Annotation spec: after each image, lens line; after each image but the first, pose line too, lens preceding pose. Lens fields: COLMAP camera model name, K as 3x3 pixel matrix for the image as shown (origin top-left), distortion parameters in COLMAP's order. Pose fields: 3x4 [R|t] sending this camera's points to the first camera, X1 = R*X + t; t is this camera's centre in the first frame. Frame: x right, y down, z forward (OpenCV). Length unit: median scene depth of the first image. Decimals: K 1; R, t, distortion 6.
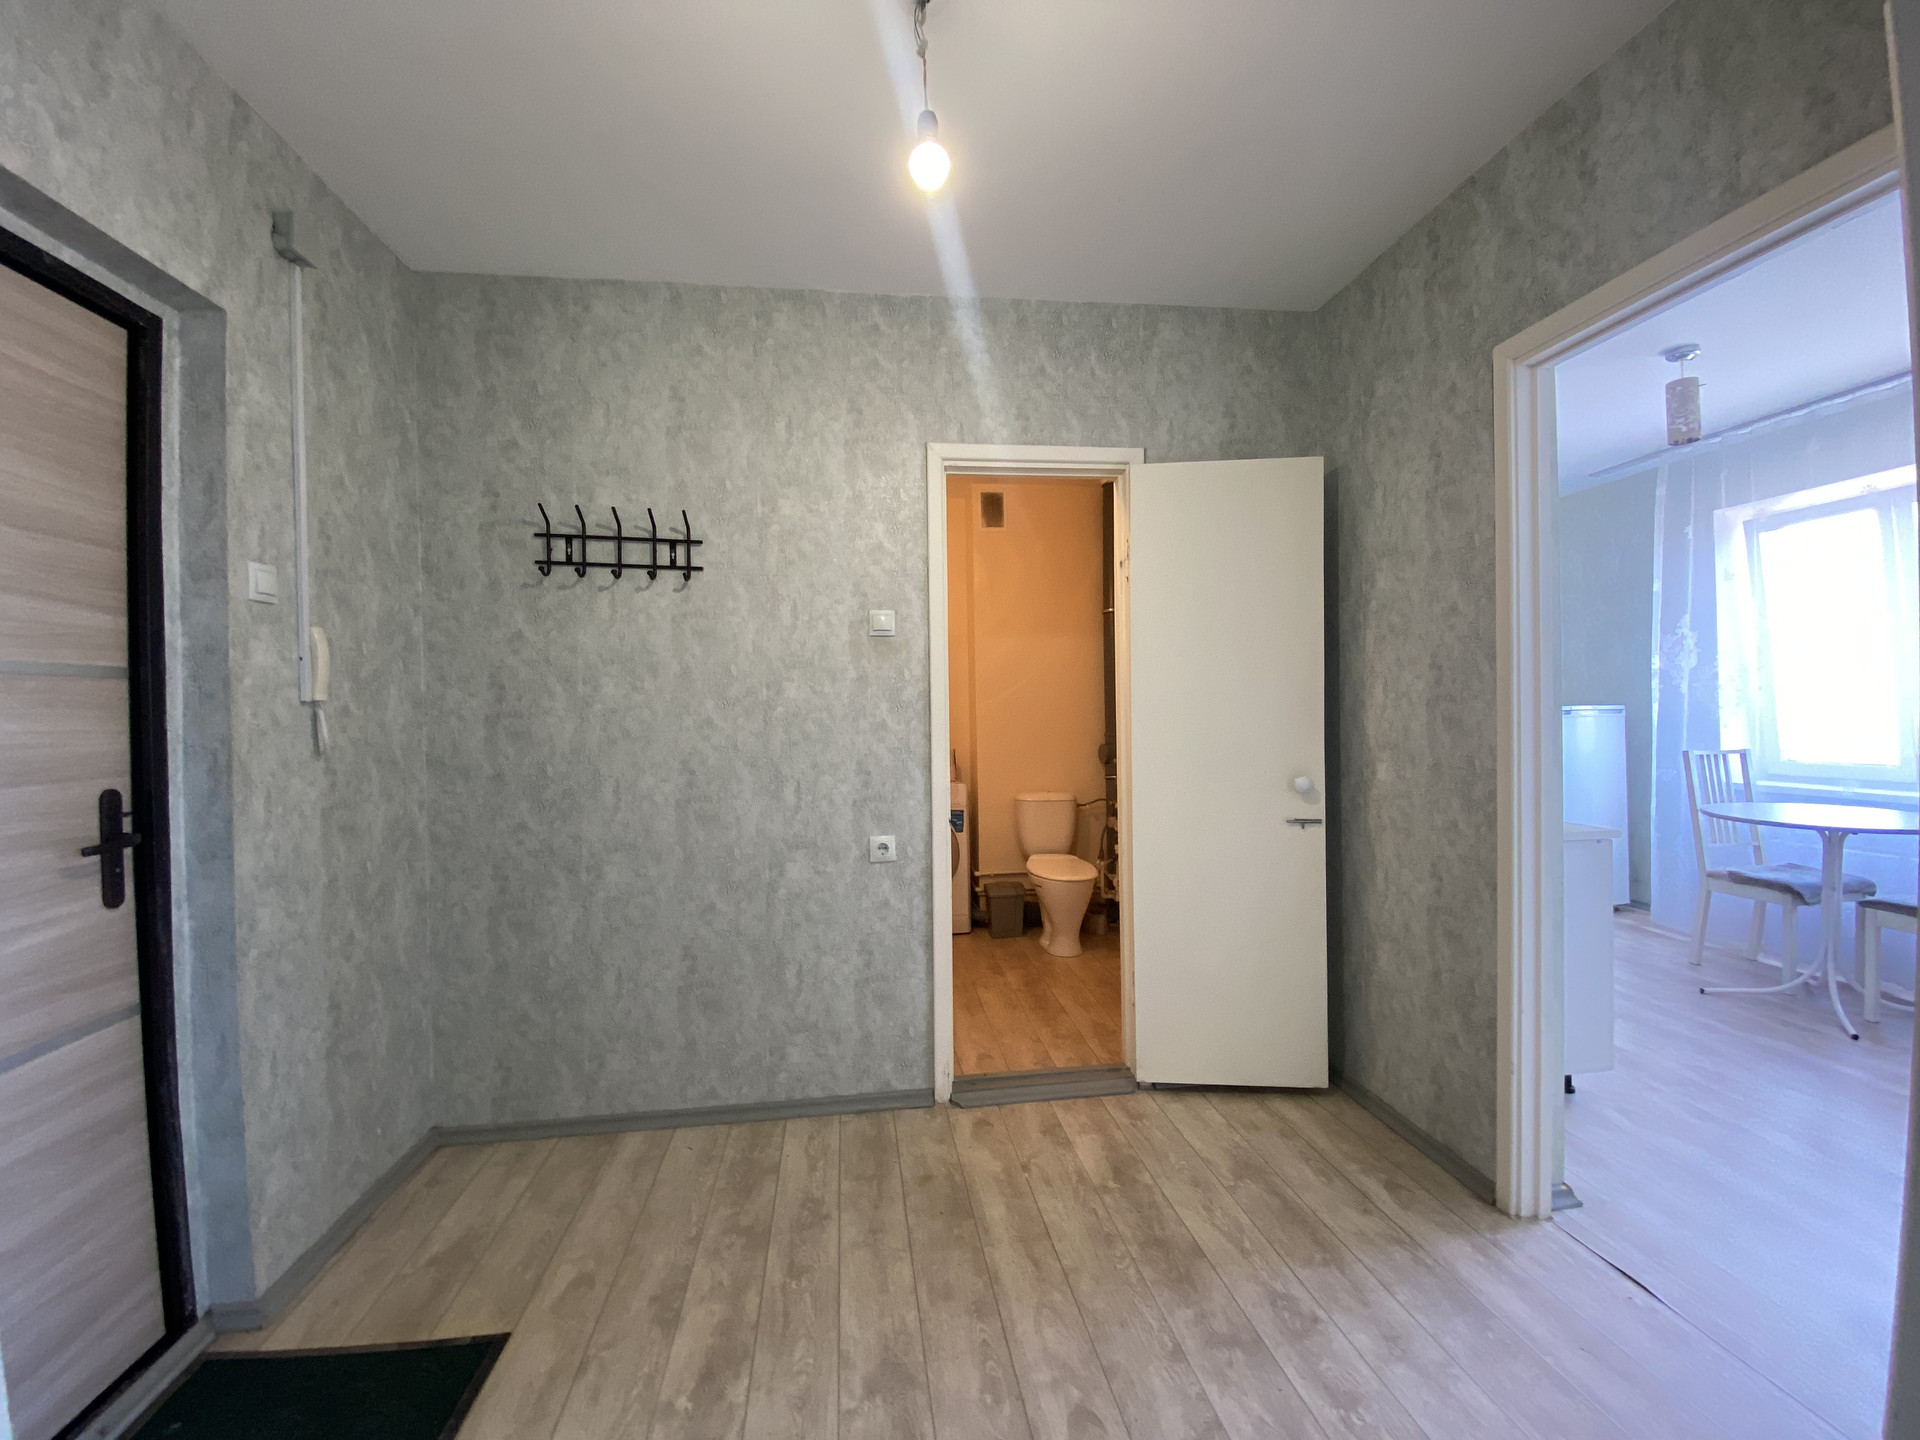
lens RADIAL K [[764.3, 0, 957.1], [0, 764.3, 711.9], [0, 0, 1]] dist [0.009875, -0.017521]
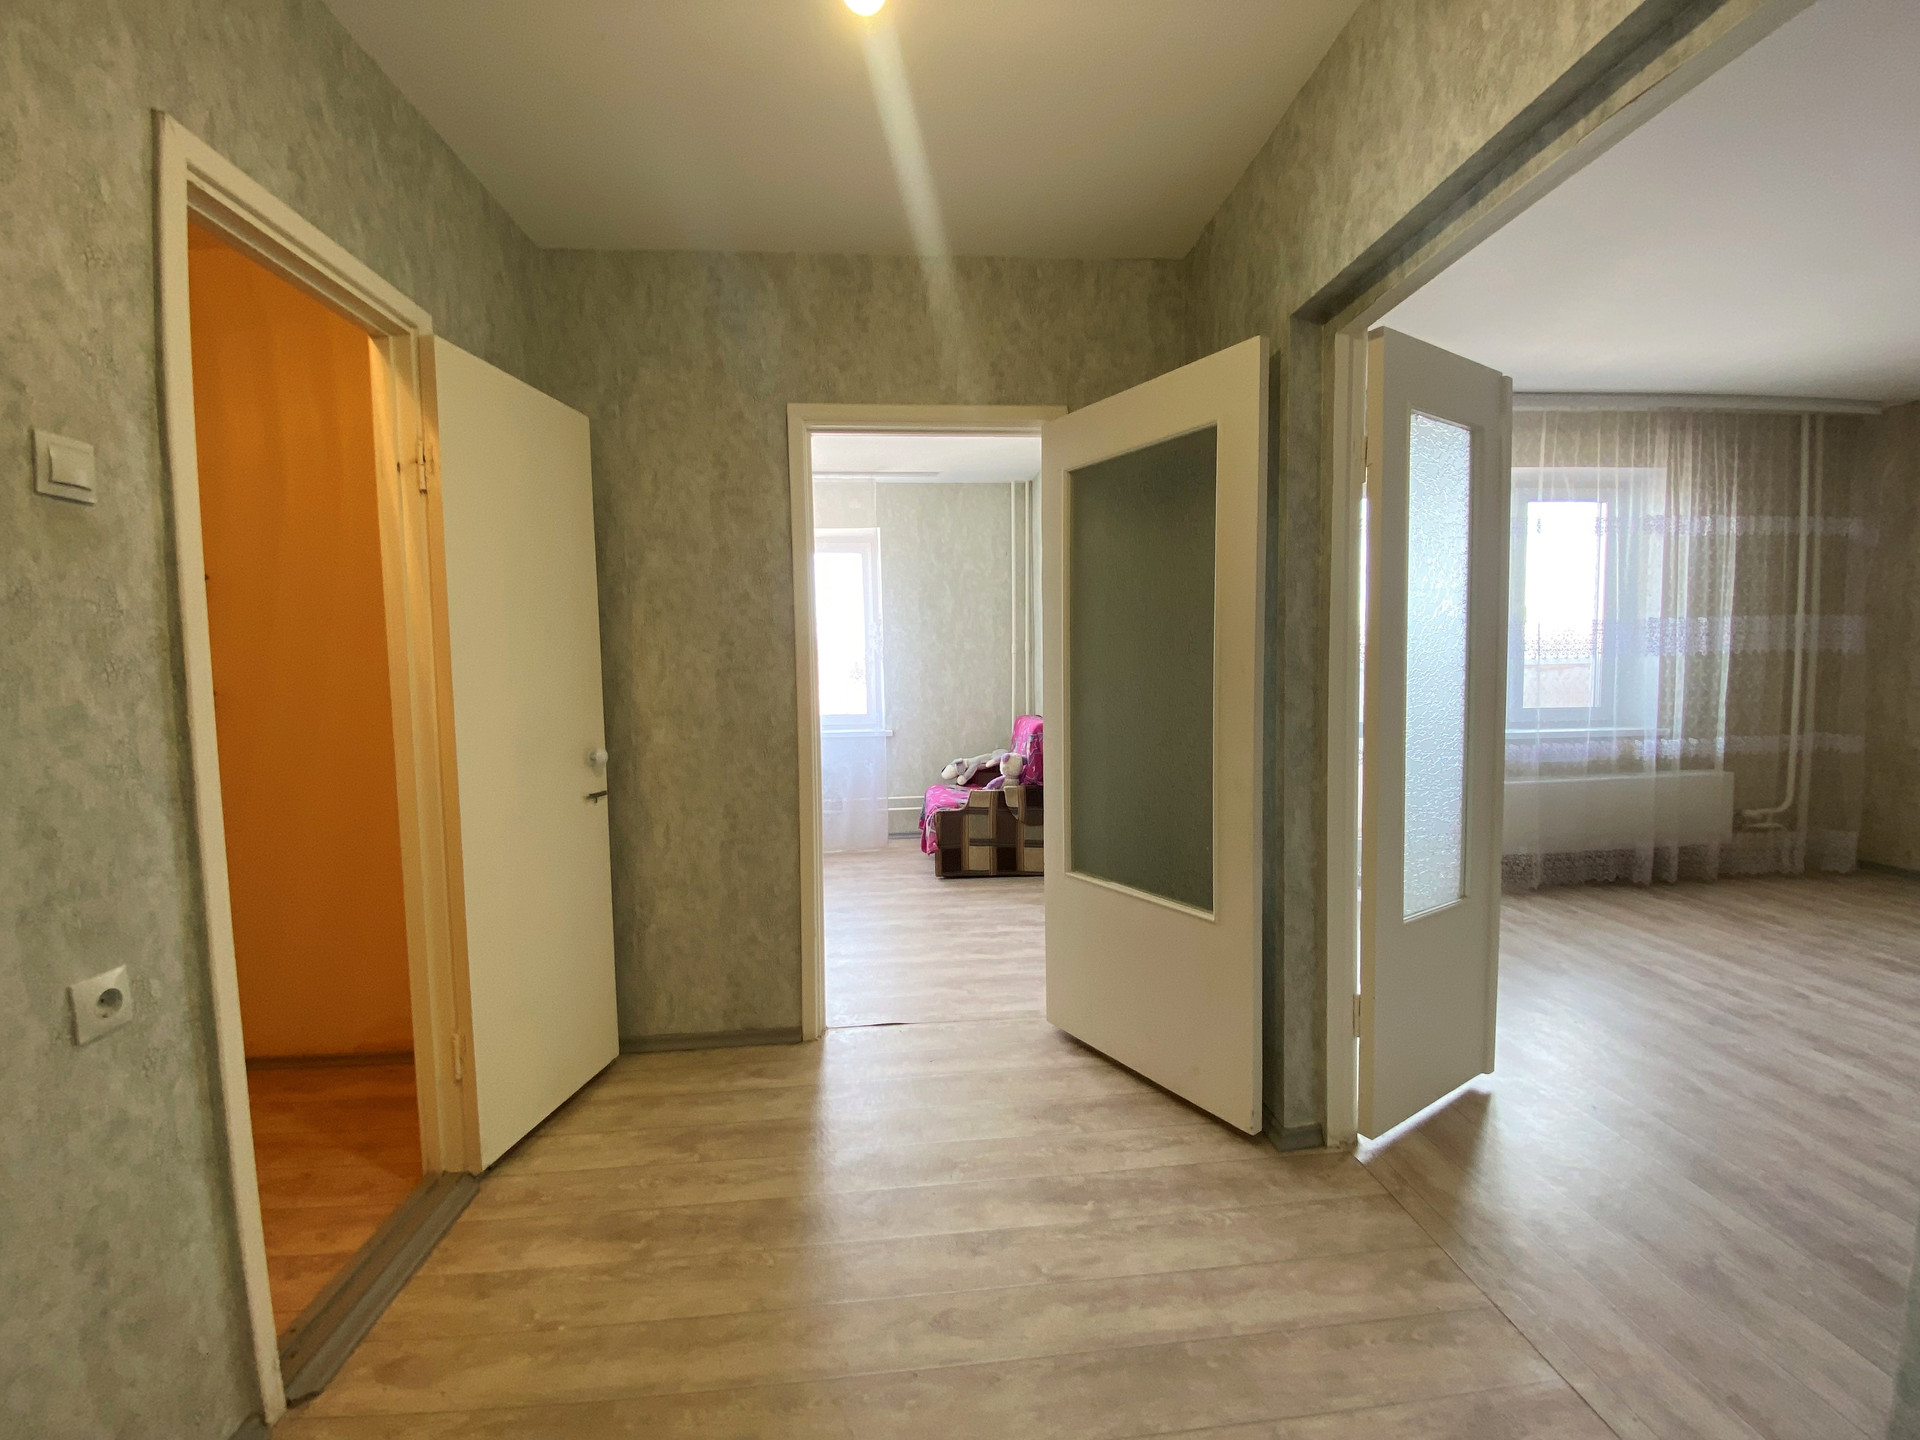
lens RADIAL K [[764.3, 0, 958.8], [0, 764.3, 717.8], [0, 0, 1]] dist [0.009875, -0.017521]
pose [[0.045584, -0.046848, 0.997861, -0.497293], [0.010406, 0.998868, 0.046420, 0.005150], [-0.998906, 0.008267, 0.046020, 0.514222]]
